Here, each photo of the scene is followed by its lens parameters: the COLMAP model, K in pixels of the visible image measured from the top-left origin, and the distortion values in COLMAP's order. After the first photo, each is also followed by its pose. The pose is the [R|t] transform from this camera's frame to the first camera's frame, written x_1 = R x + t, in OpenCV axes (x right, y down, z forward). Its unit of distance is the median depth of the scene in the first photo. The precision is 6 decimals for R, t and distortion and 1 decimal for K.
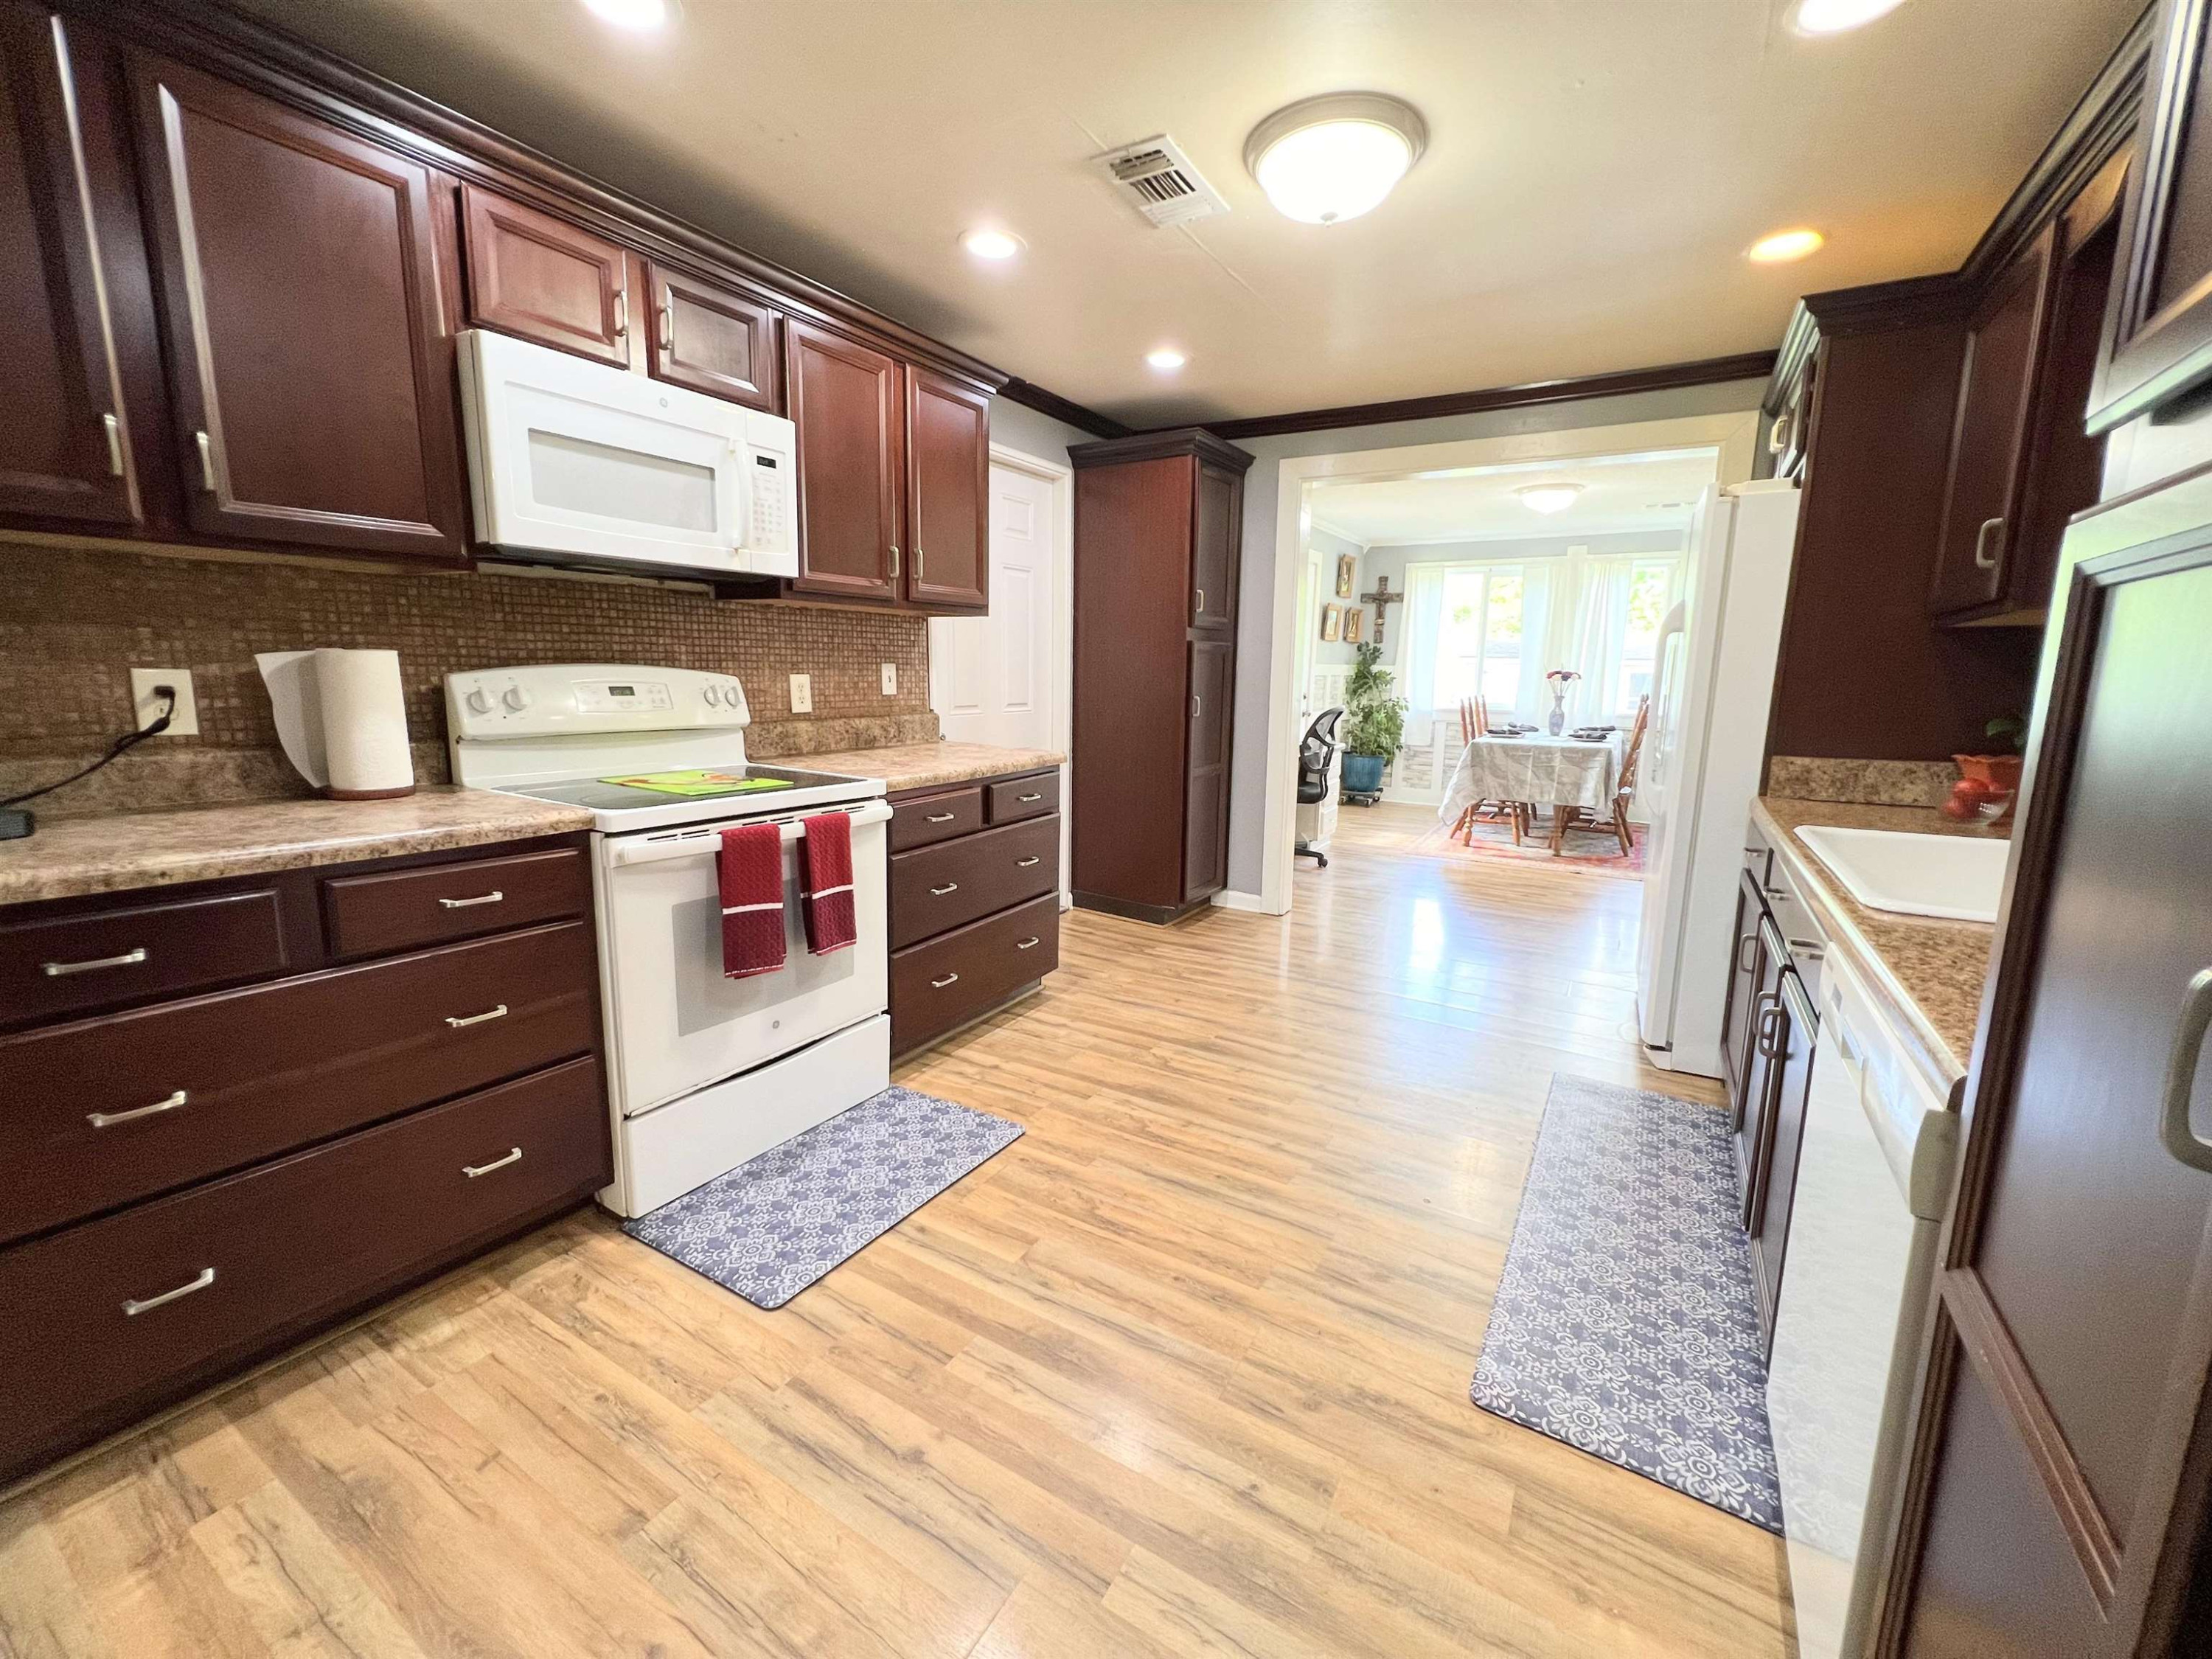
lens RADIAL K [[890.8, 0, 1103.8], [0, 890.8, 827.9], [0, 0, 1]] dist [-0.002909, 0.000912]
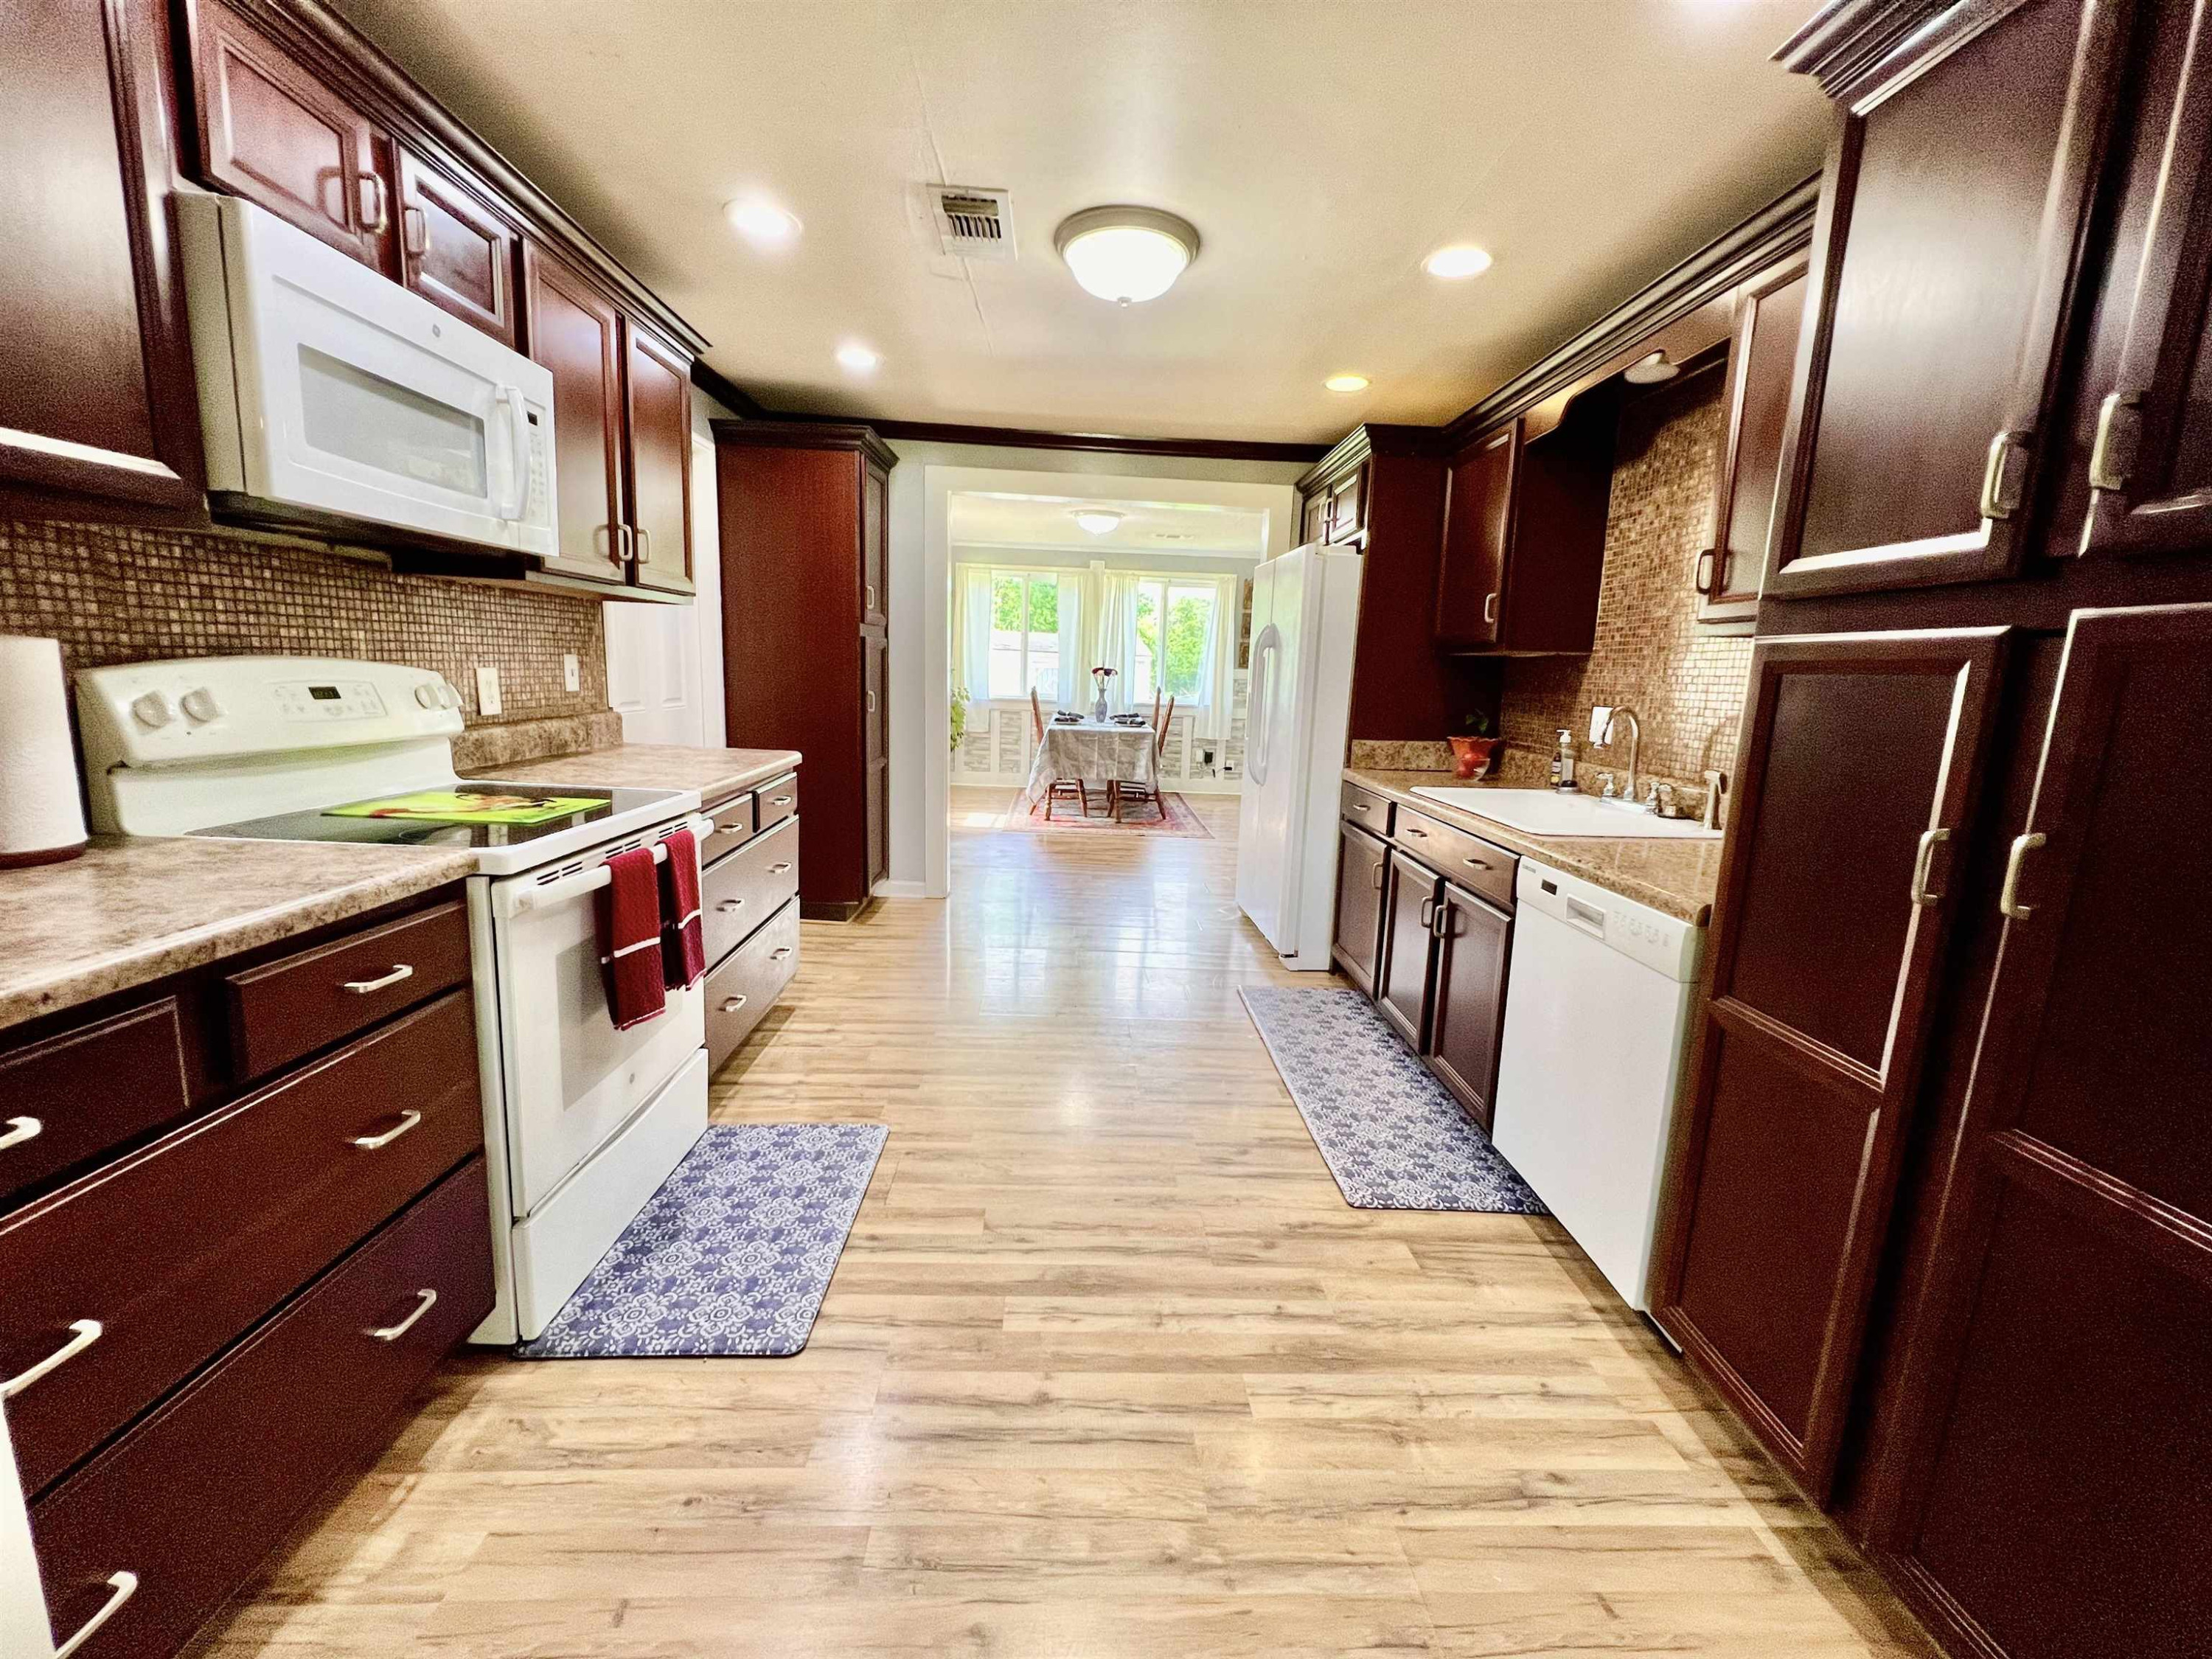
lens RADIAL K [[890.8, 0, 1103.8], [0, 890.8, 827.9], [0, 0, 1]] dist [-0.002909, 0.000912]
pose [[0.835961, -0.079086, 0.543060, -0.403557], [0.069355, 0.996852, 0.038411, -0.023354], [-0.544388, 0.005553, 0.838815, 0.014074]]
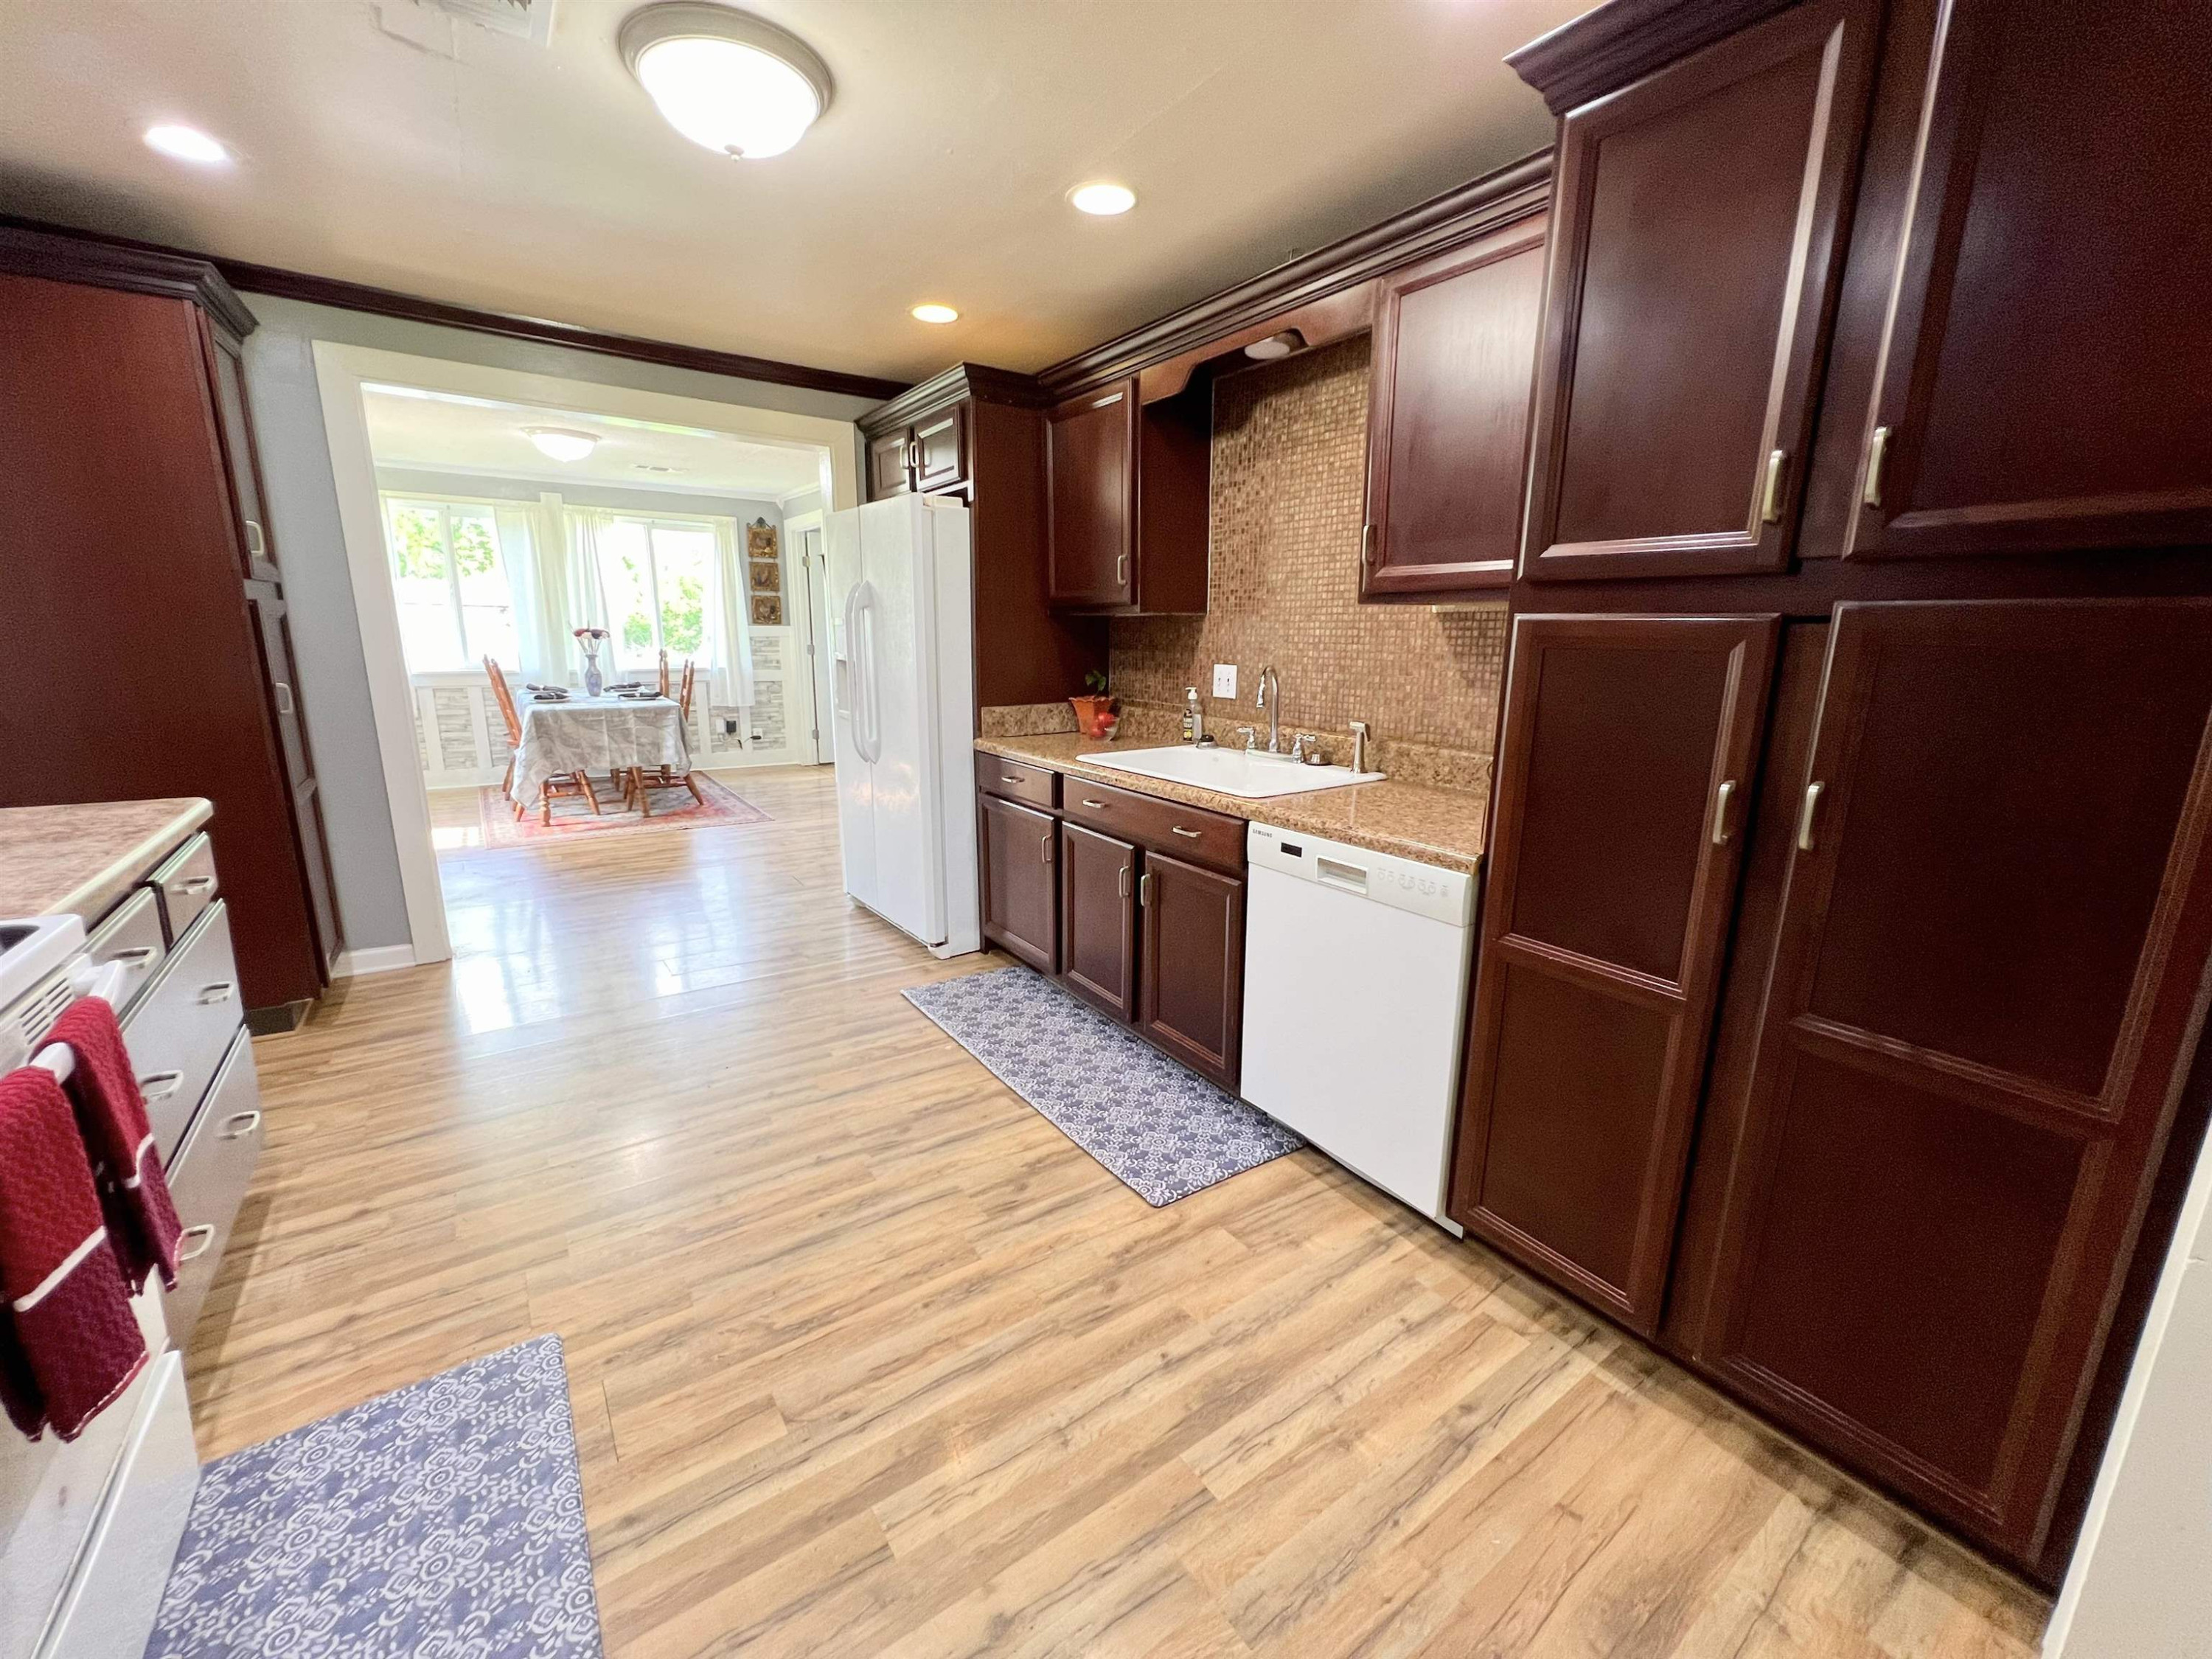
lens RADIAL K [[890.8, 0, 1103.8], [0, 890.8, 827.9], [0, 0, 1]] dist [-0.002909, 0.000912]
pose [[0.403125, -0.206464, 0.891551, -0.451147], [0.150612, 0.975902, 0.157897, -0.093965], [-0.902666, 0.070626, 0.424507, 0.286490]]
